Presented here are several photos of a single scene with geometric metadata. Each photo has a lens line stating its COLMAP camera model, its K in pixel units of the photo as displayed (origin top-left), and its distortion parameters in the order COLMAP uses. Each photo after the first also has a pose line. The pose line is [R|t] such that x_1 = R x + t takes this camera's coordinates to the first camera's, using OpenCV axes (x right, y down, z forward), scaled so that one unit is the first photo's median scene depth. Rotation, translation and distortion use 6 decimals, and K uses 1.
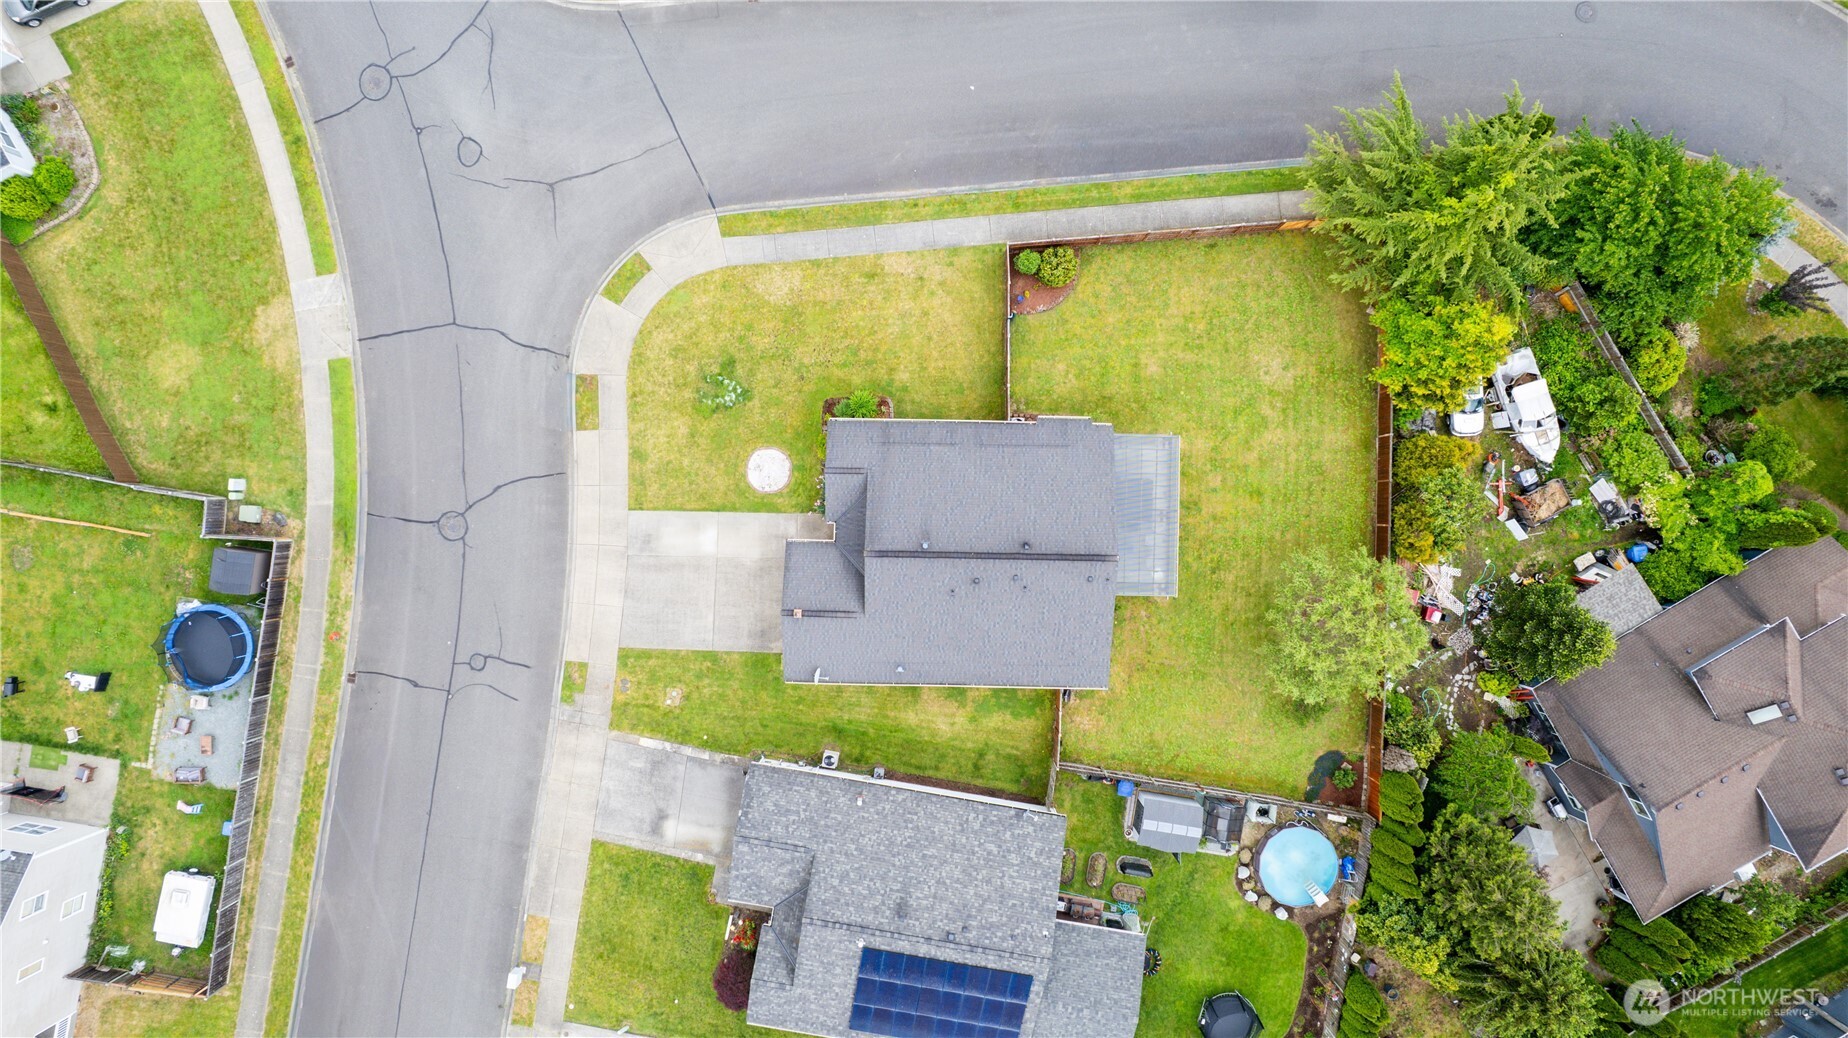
lens RADIAL K [[1181.4, 0, 925.7], [0, 1181.4, 513.3], [0, 0, 1]] dist [-0.056718, 0.044728]
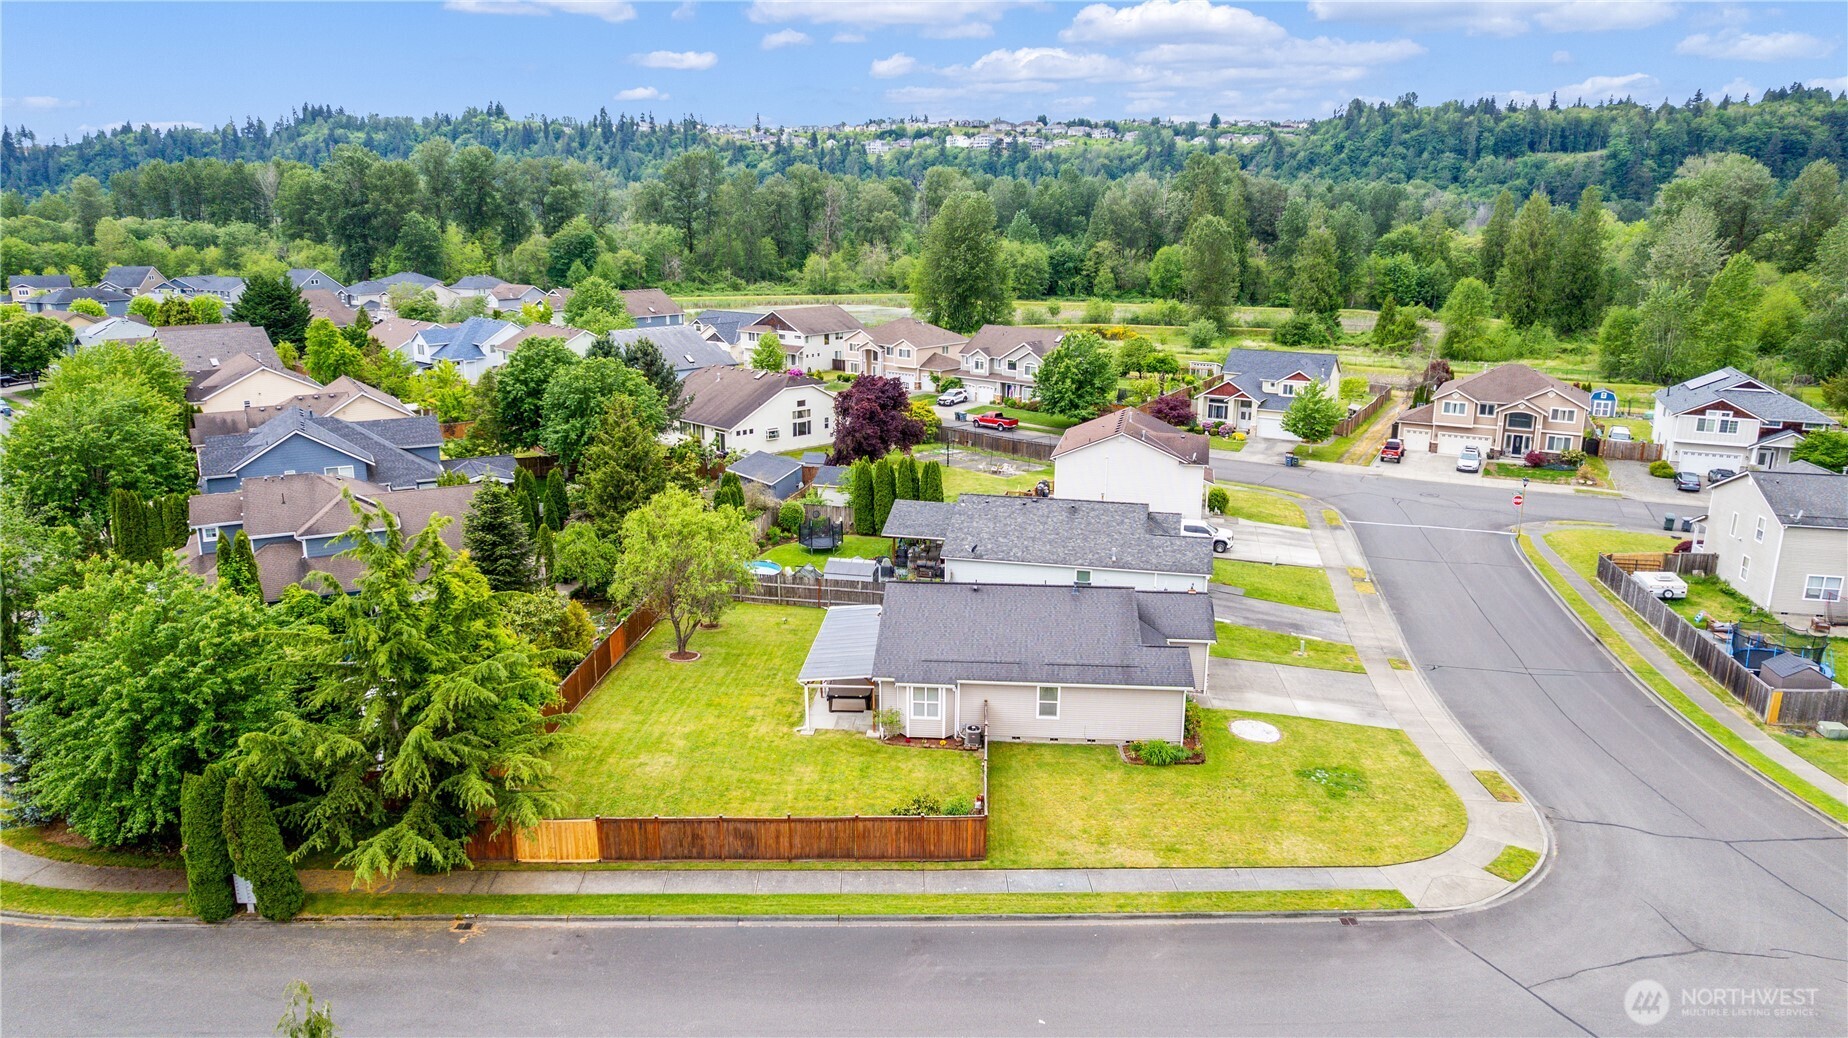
lens RADIAL K [[1181.4, 0, 923.9], [0, 1181.4, 512.5], [0, 0, 1]] dist [-0.056718, 0.044728]
pose [[-0.998553, -0.015515, 0.051495, 0.072733], [0.053753, -0.256858, 0.964953, -0.864624], [-0.001744, 0.966325, 0.257320, 0.622475]]
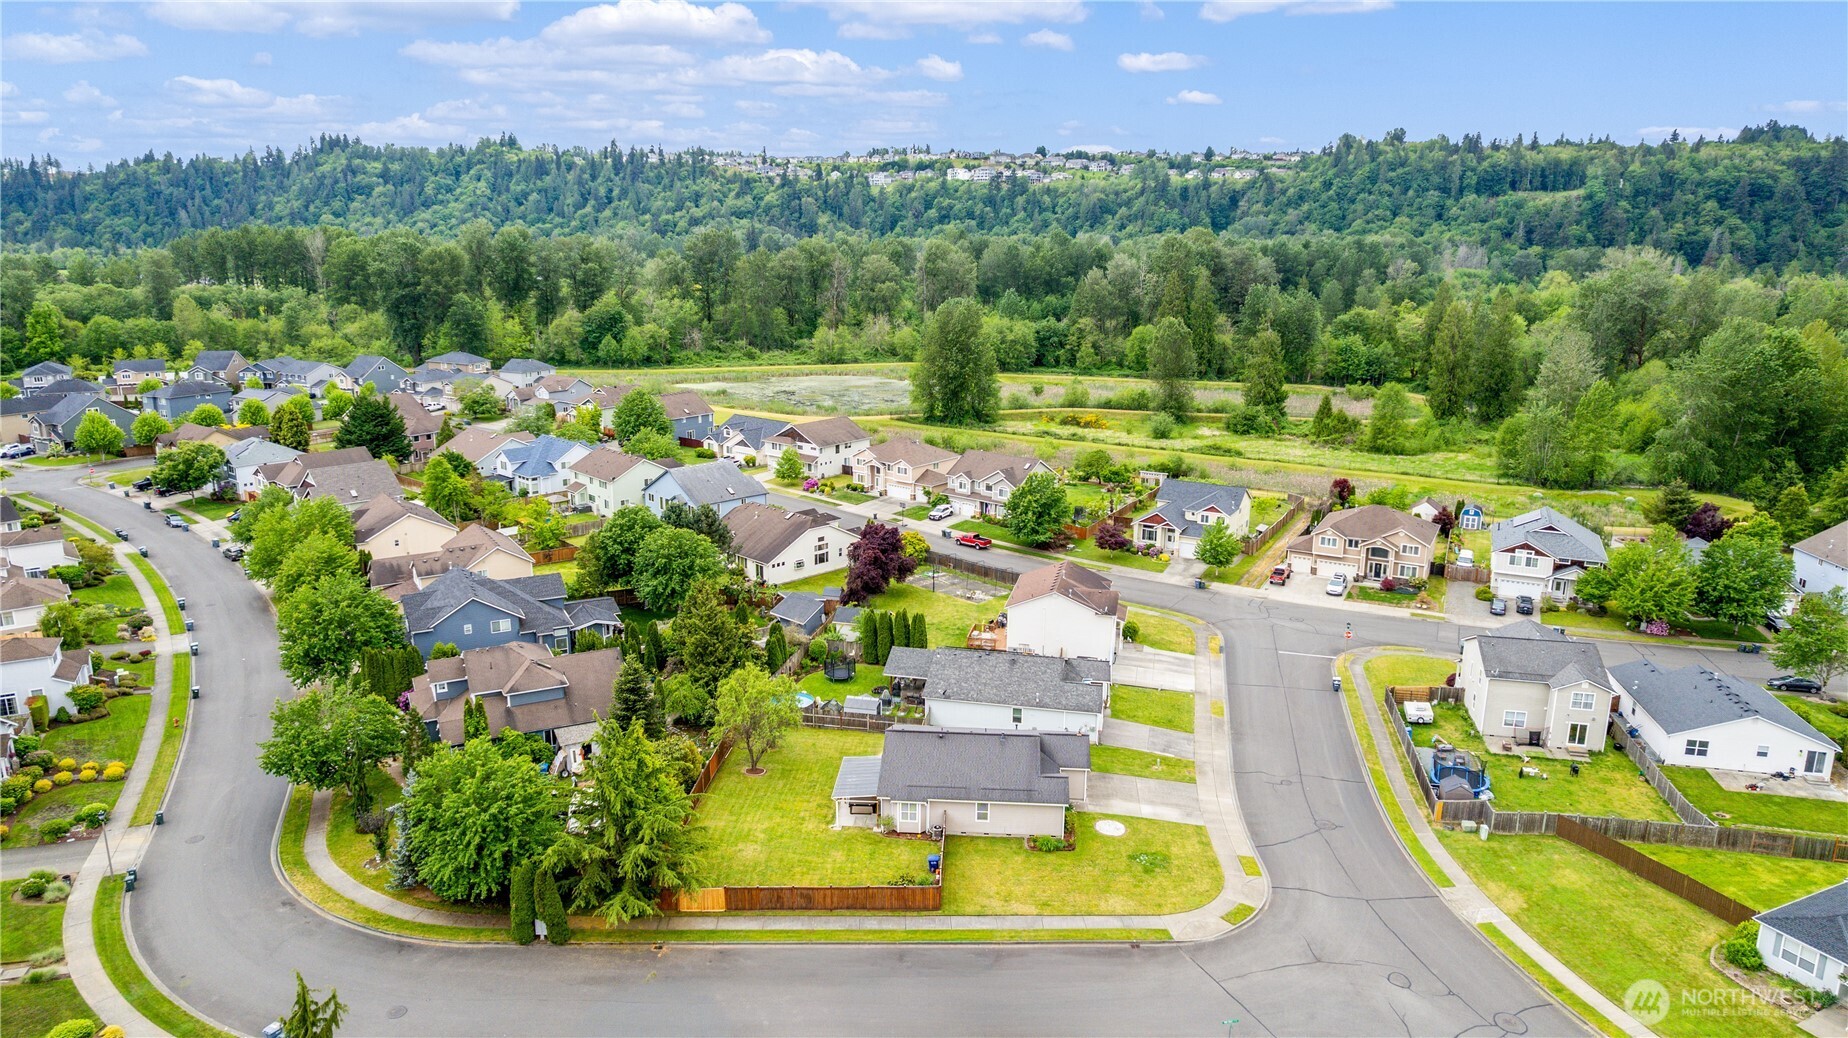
lens RADIAL K [[1181.4, 0, 922.6], [0, 1181.4, 508.5], [0, 0, 1]] dist [-0.056718, 0.044728]
pose [[-0.998368, -0.016948, 0.054529, 0.025205], [0.057016, -0.243448, 0.968237, -1.361376], [-0.003135, 0.969766, 0.244017, 0.272889]]
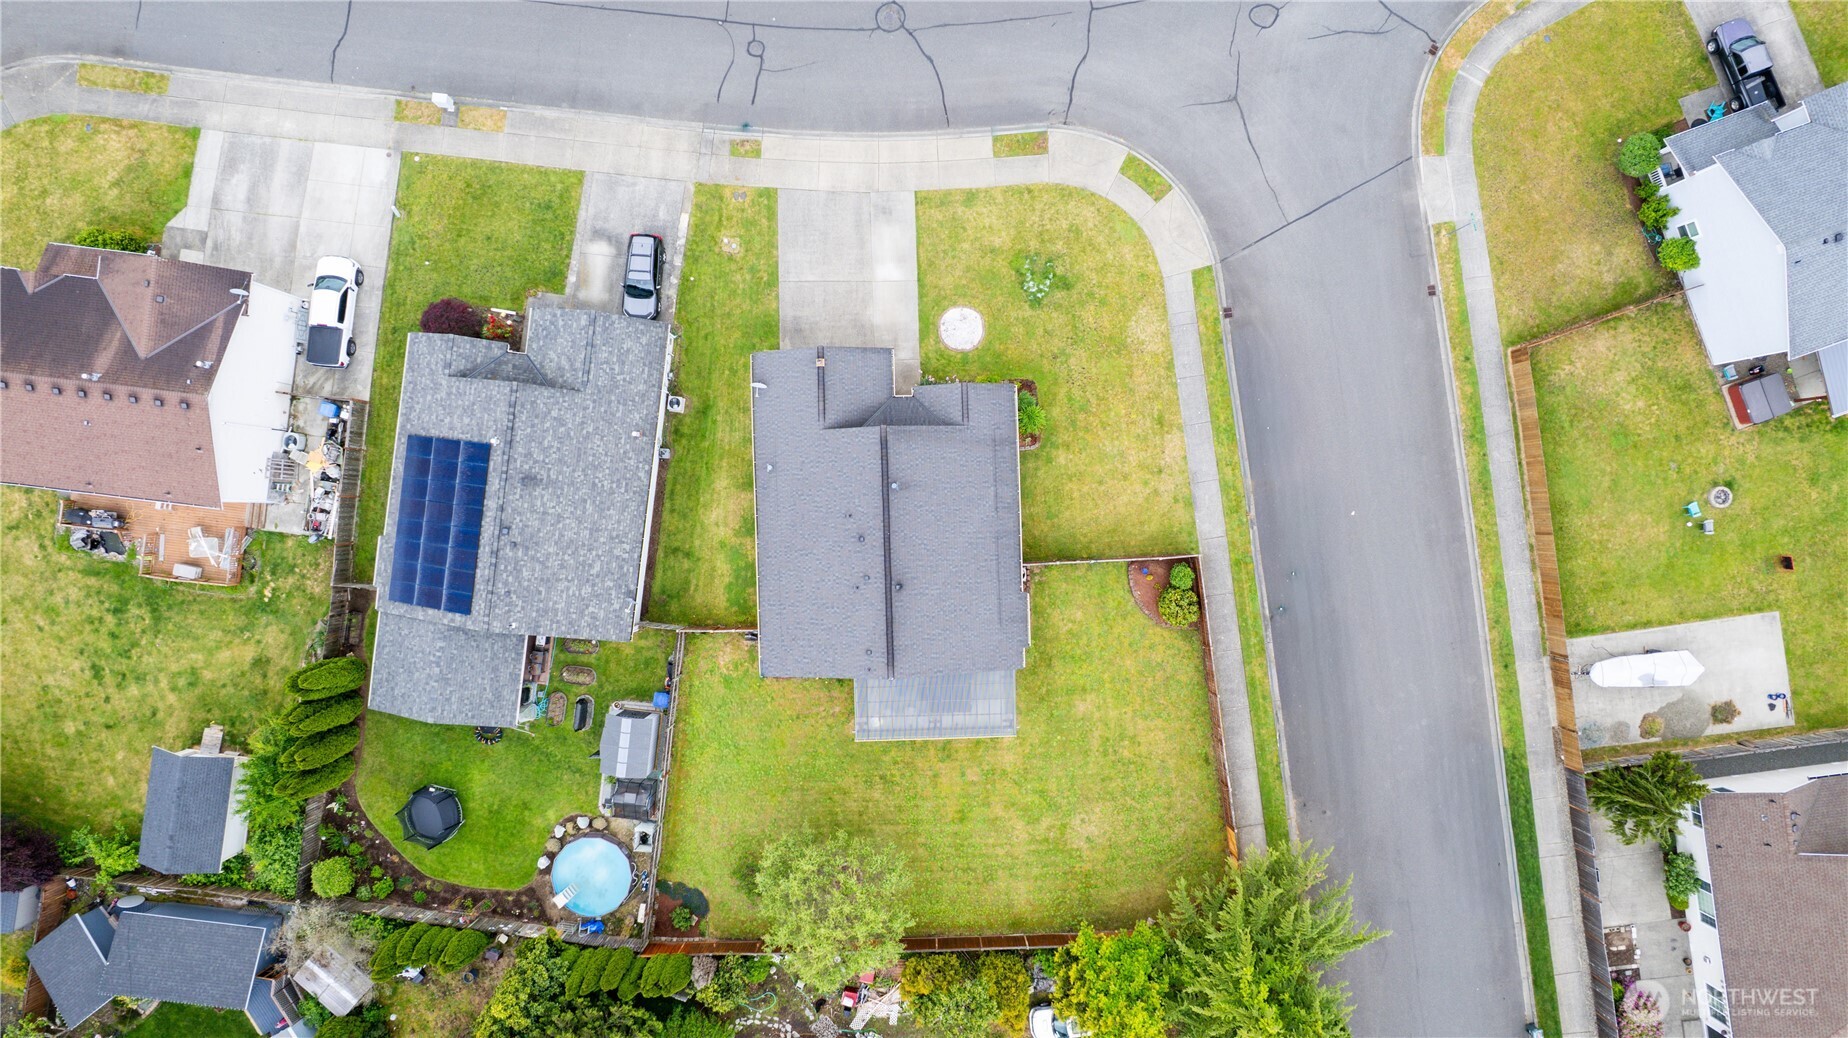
lens RADIAL K [[1181.4, 0, 918.2], [0, 1181.4, 519.0], [0, 0, 1]] dist [-0.056718, 0.044728]
pose [[0.048734, 0.998812, -0.000125, 0.026940], [-0.998812, 0.048734, 0.000221, 0.008009], [0.000227, 0.000114, 1.000000, -0.001100]]
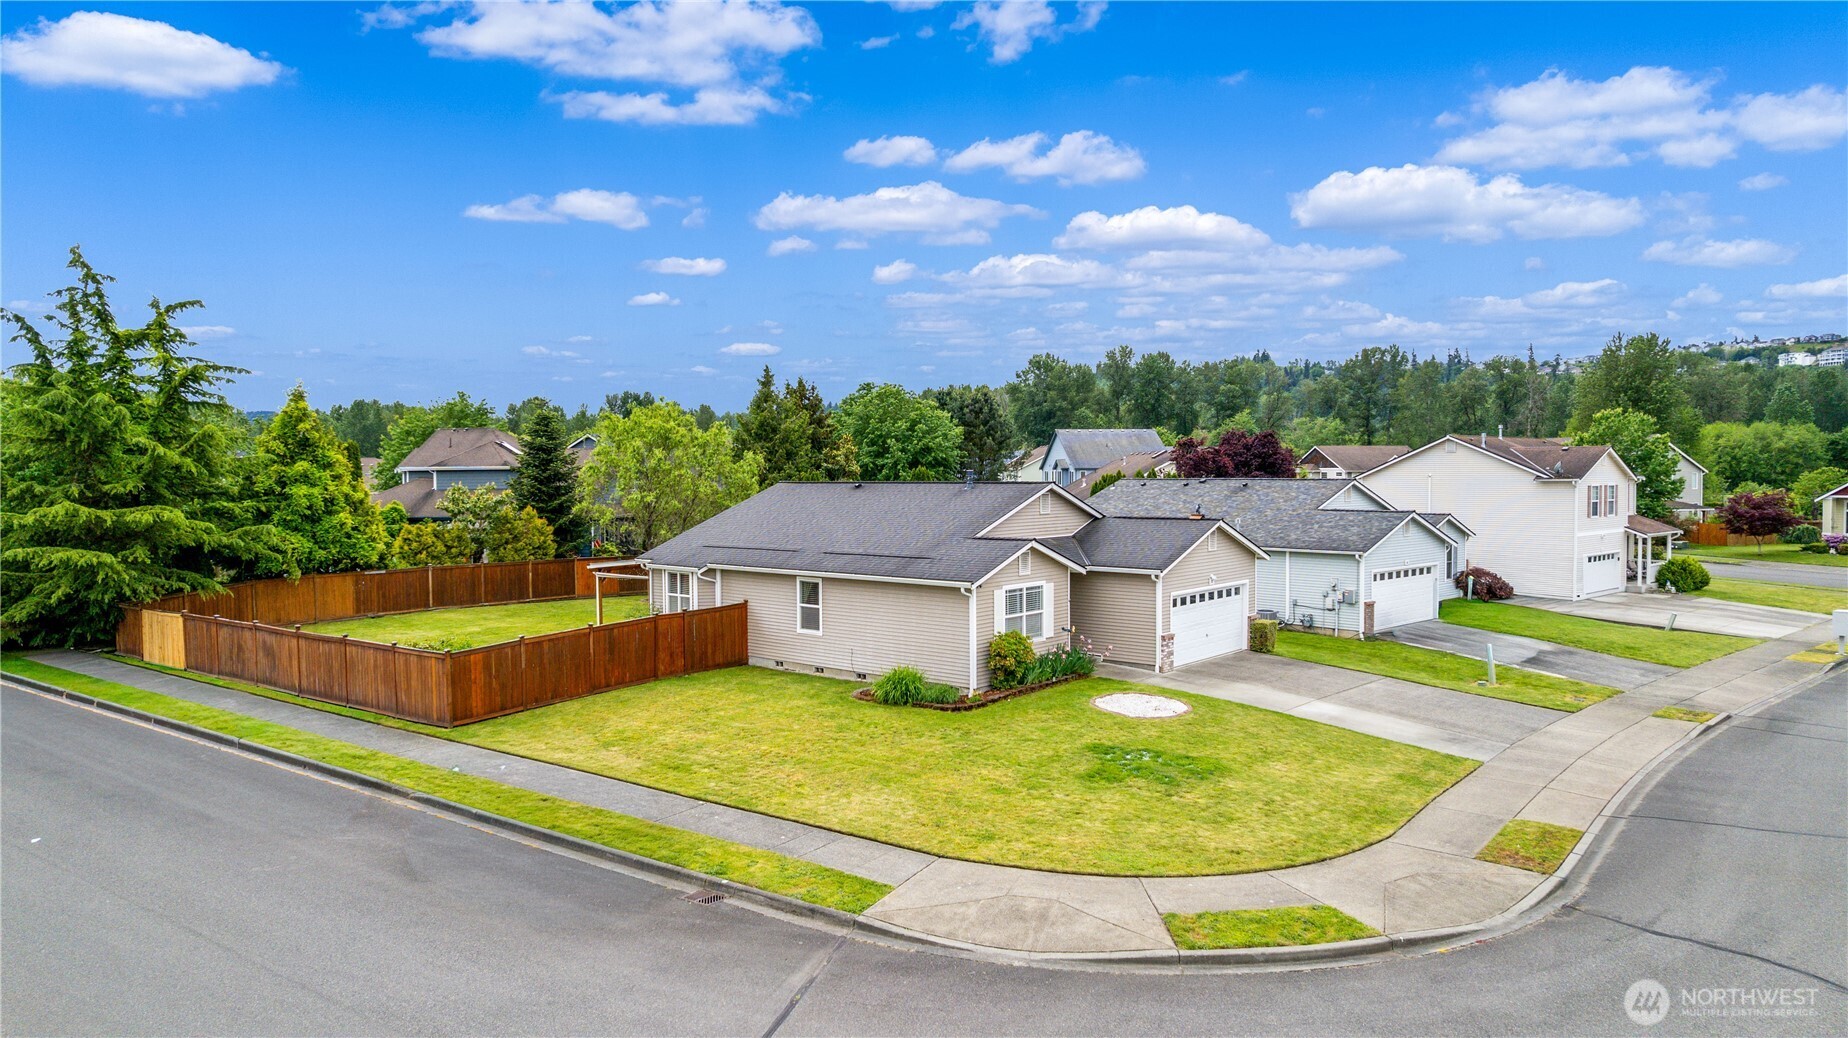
lens RADIAL K [[1181.4, 0, 919.0], [0, 1181.4, 520.1], [0, 0, 1]] dist [-0.056718, 0.044728]
pose [[-0.770717, -0.021397, 0.636819, -0.368974], [0.636985, -0.050474, 0.769222, -0.459607], [0.015684, 0.998496, 0.052531, 0.907867]]
